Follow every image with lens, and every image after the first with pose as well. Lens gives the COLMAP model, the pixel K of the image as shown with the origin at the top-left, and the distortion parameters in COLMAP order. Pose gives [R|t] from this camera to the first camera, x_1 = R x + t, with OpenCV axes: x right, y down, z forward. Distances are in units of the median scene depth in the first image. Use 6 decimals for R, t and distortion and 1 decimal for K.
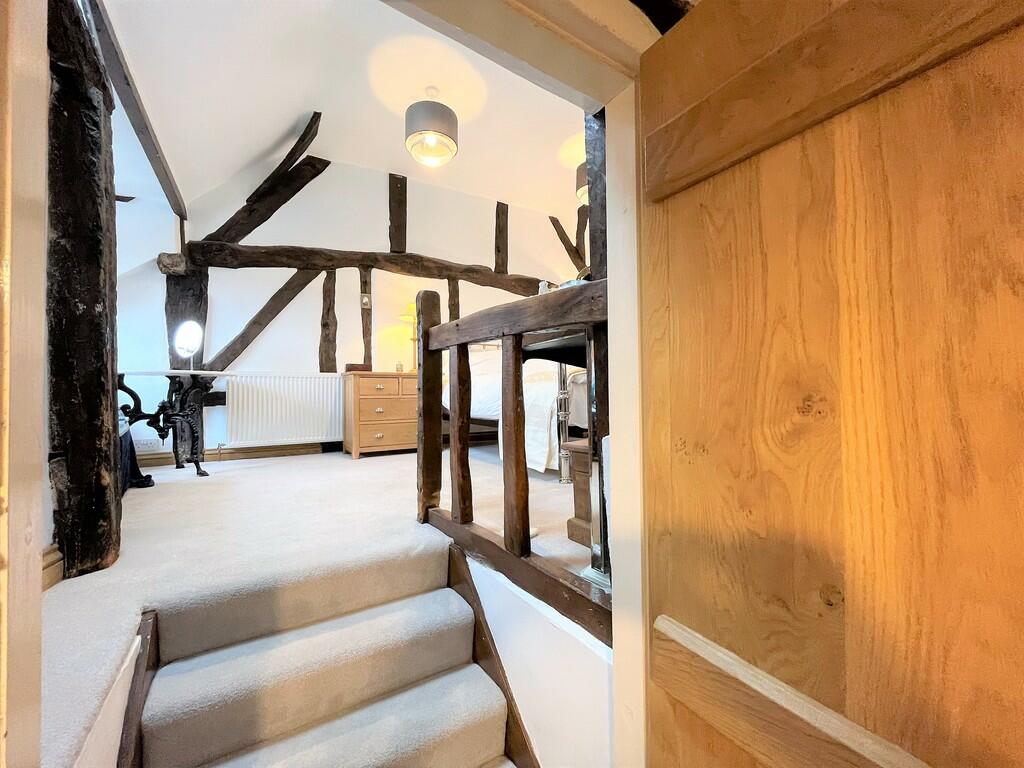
lens RADIAL K [[412.4, 0, 513.6], [0, 412.4, 387.3], [0, 0, 1]] dist [-0.004233, 0.000141]
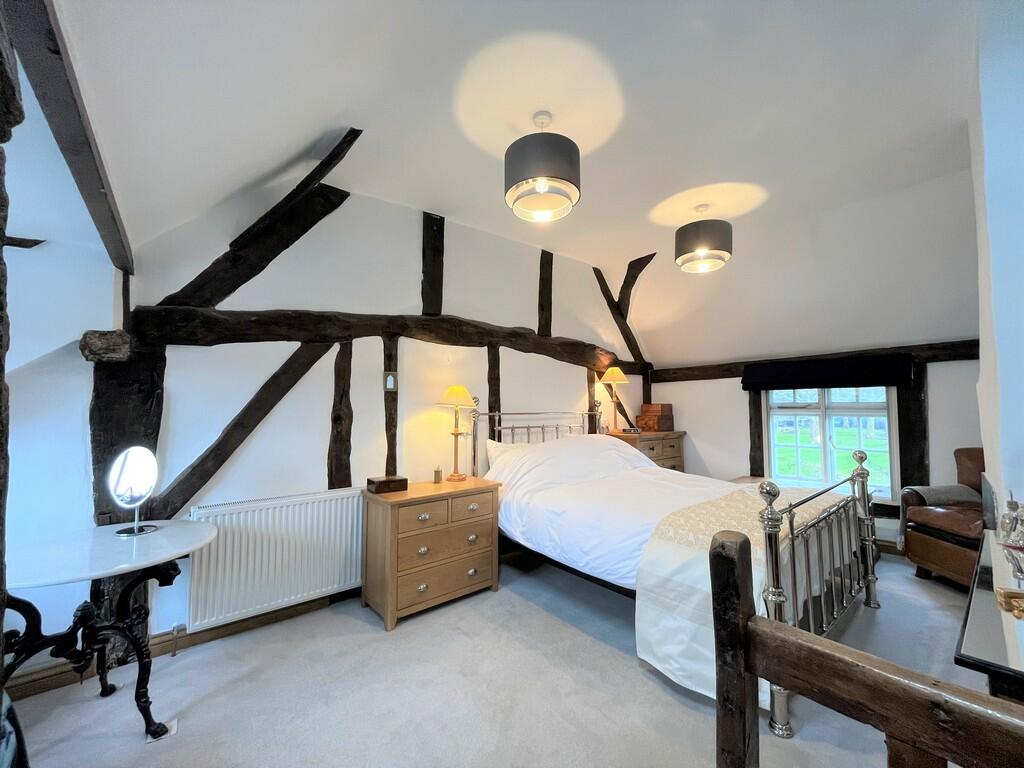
lens RADIAL K [[412.4, 0, 513.1], [0, 412.4, 387.3], [0, 0, 1]] dist [-0.004233, 0.000141]
pose [[0.991327, 0.015532, 0.130501, -0.253646], [-0.011059, 0.999328, -0.034936, -0.187252], [-0.130956, 0.033190, 0.990832, 0.258918]]
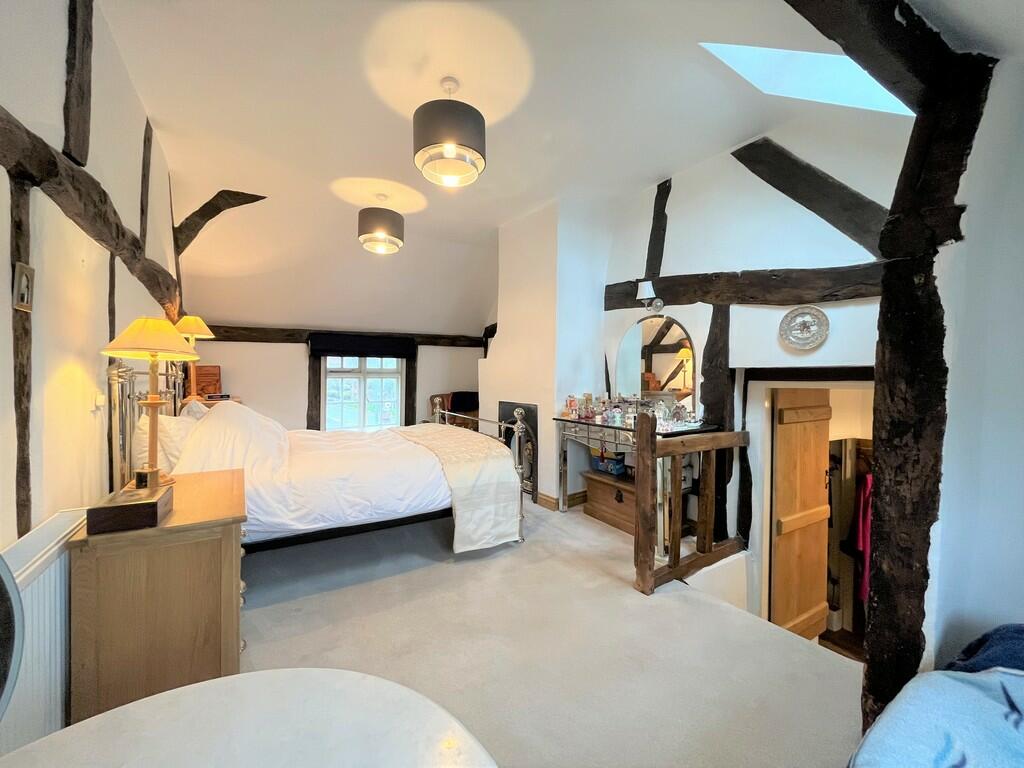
lens RADIAL K [[412.4, 0, 512.6], [0, 412.4, 378.7], [0, 0, 1]] dist [-0.004233, 0.000141]
pose [[-0.004739, 0.008969, 0.999949, -0.713140], [-0.017753, 0.999801, -0.009052, -0.155353], [-0.999831, -0.017795, -0.004579, 0.674412]]
